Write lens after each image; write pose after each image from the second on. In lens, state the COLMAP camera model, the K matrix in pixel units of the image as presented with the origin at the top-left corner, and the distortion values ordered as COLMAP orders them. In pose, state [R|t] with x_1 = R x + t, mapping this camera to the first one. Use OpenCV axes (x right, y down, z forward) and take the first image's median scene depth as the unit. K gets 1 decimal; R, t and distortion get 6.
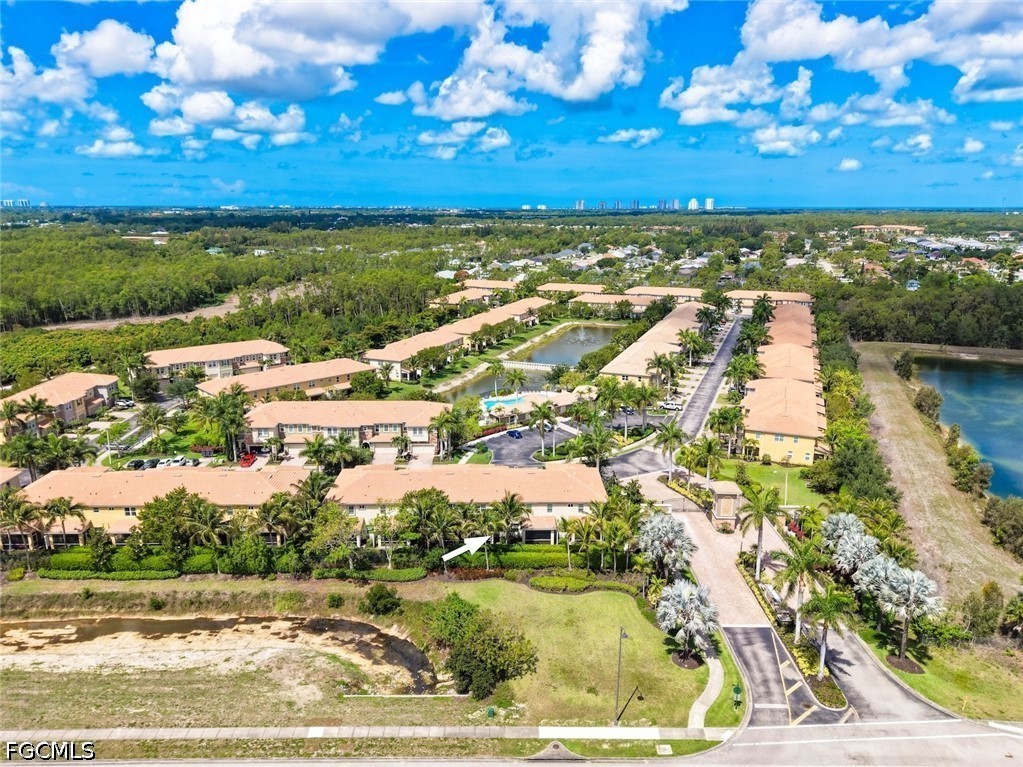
lens RADIAL K [[710.0, 0, 510.5], [0, 710.0, 376.9], [0, 0, 1]] dist [0.001378, -0.007783]
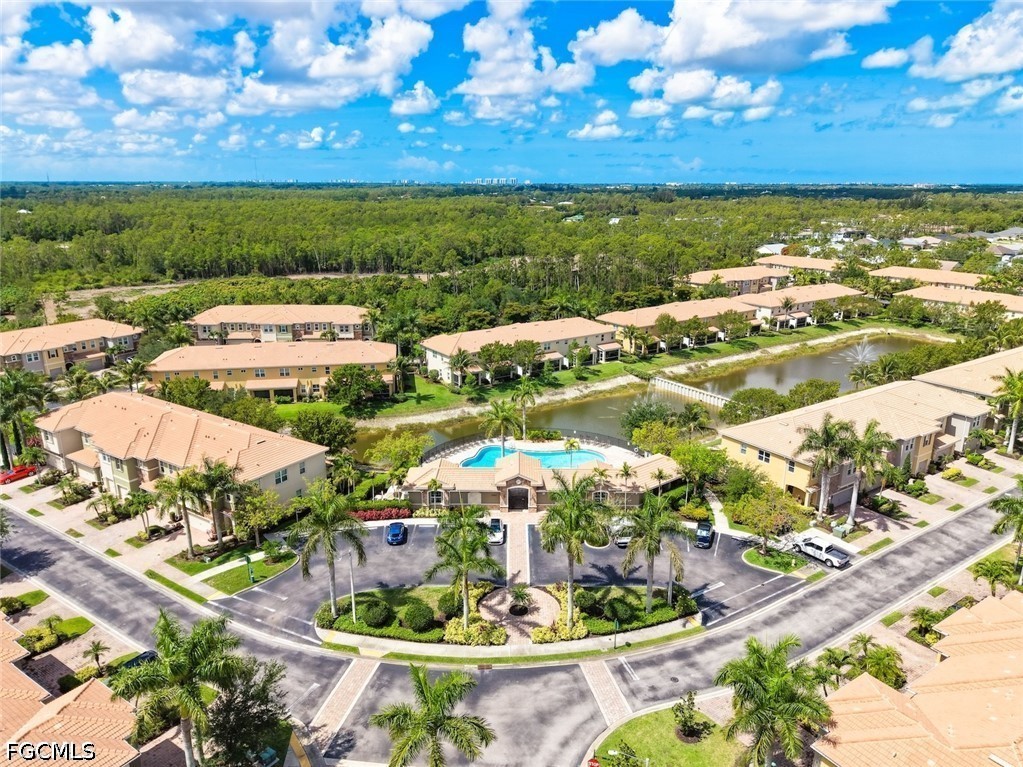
lens RADIAL K [[710.0, 0, 510.1], [0, 710.0, 391.6], [0, 0, 1]] dist [0.001378, -0.007783]
pose [[0.819008, 0.159250, -0.551240, 0.358179], [-0.132454, 0.987238, 0.088413, -0.076174], [0.558285, 0.000603, 0.829649, 0.684266]]
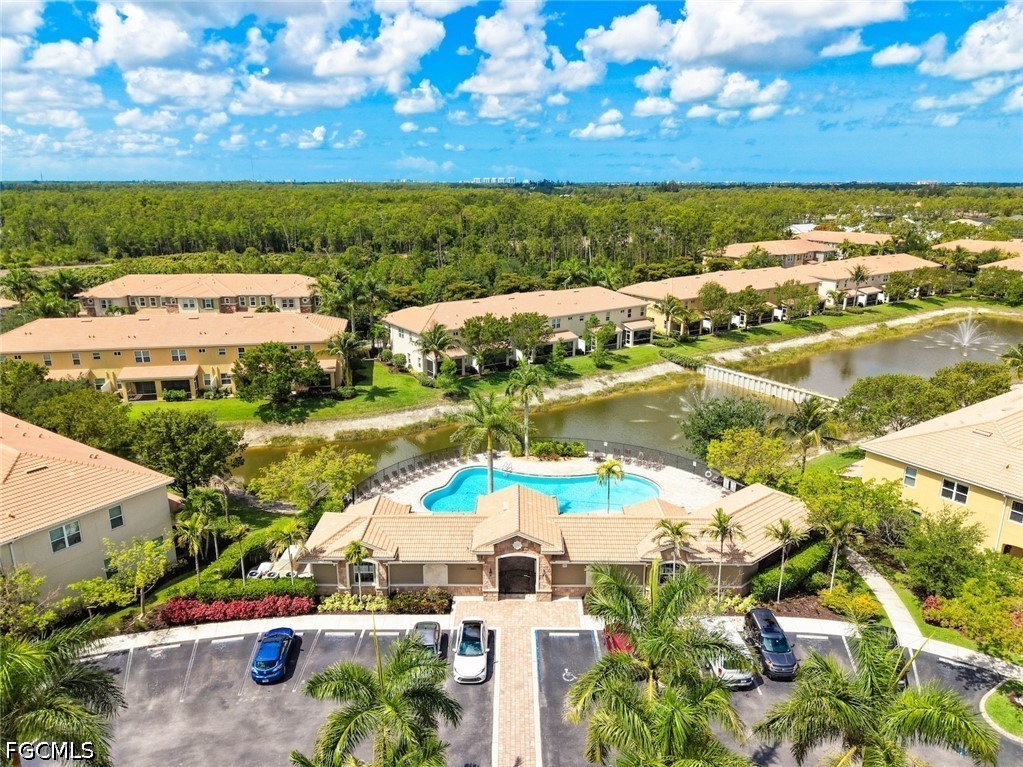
lens RADIAL K [[710.0, 0, 512.7], [0, 710.0, 389.6], [0, 0, 1]] dist [0.001378, -0.007783]
pose [[0.819974, 0.155817, -0.550785, 0.221760], [-0.130286, 0.987784, 0.085484, -0.047420], [0.557376, 0.001665, 0.830258, 0.899297]]
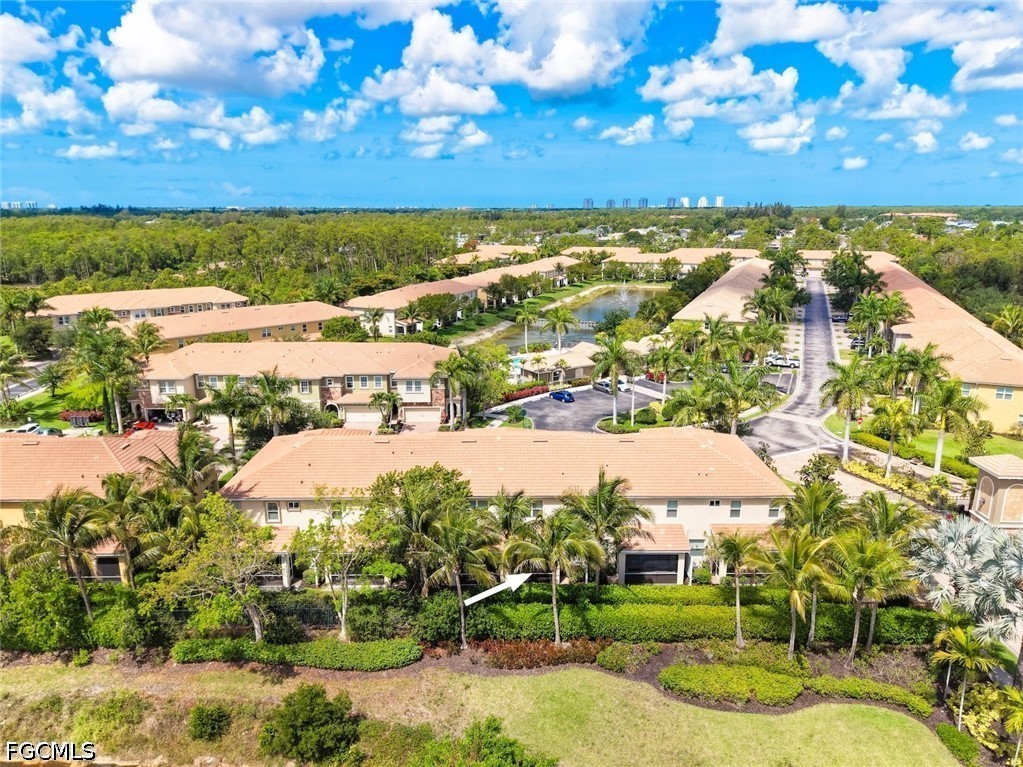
lens RADIAL K [[710.0, 0, 511.0], [0, 710.0, 382.5], [0, 0, 1]] dist [0.001378, -0.007783]
pose [[0.999963, -0.000104, -0.008545, -0.038365], [0.000151, 0.999985, 0.005490, 0.068376], [0.008544, -0.005491, 0.999948, 0.364436]]
